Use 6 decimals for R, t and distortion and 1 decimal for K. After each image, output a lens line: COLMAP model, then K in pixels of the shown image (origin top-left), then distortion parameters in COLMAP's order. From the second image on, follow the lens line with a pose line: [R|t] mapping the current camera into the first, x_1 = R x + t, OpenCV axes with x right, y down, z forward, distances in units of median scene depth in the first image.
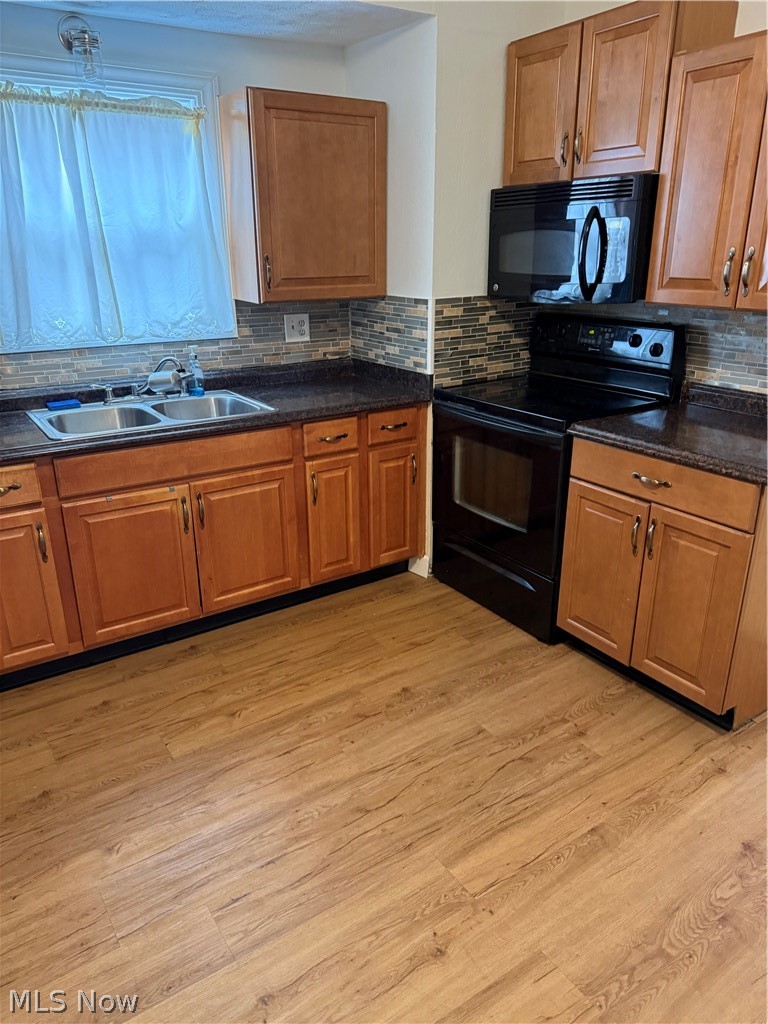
lens RADIAL K [[736.2, 0, 380.9], [0, 736.2, 530.4], [0, 0, 1]] dist [0.108972, -0.123283]
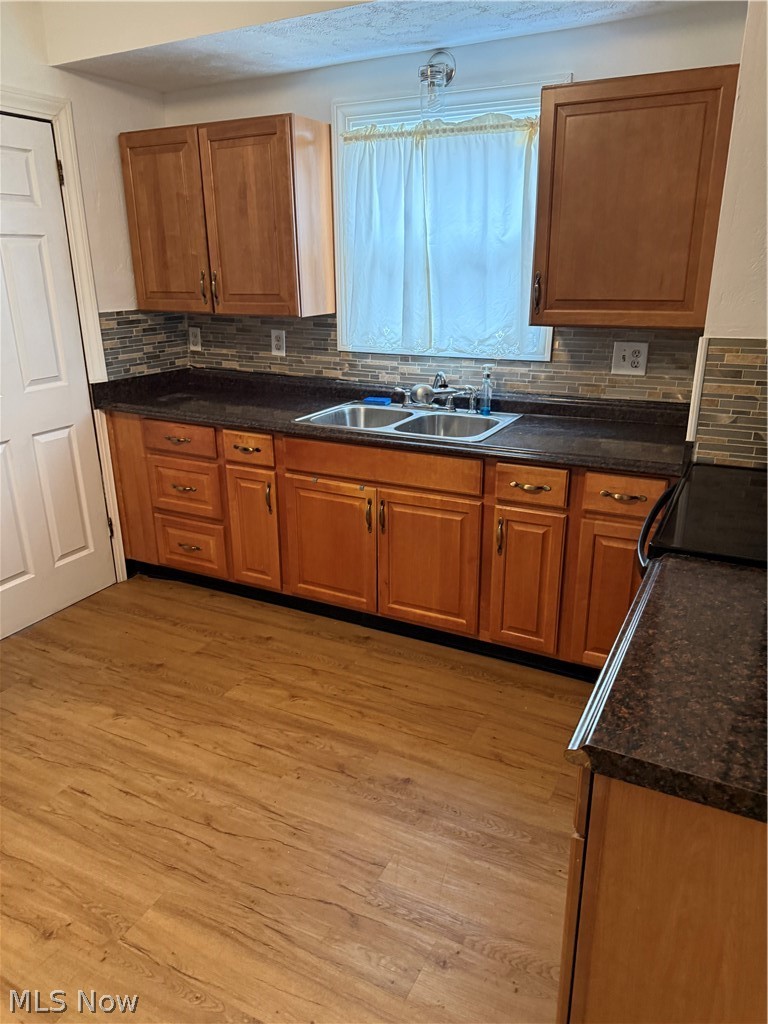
lens RADIAL K [[736.2, 0, 380.9], [0, 736.2, 530.4], [0, 0, 1]] dist [0.108972, -0.123283]
pose [[0.465221, 0.304807, -0.831061, 0.617363], [-0.312784, 0.934886, 0.167793, -0.179720], [0.828091, 0.181882, 0.530268, 0.447080]]
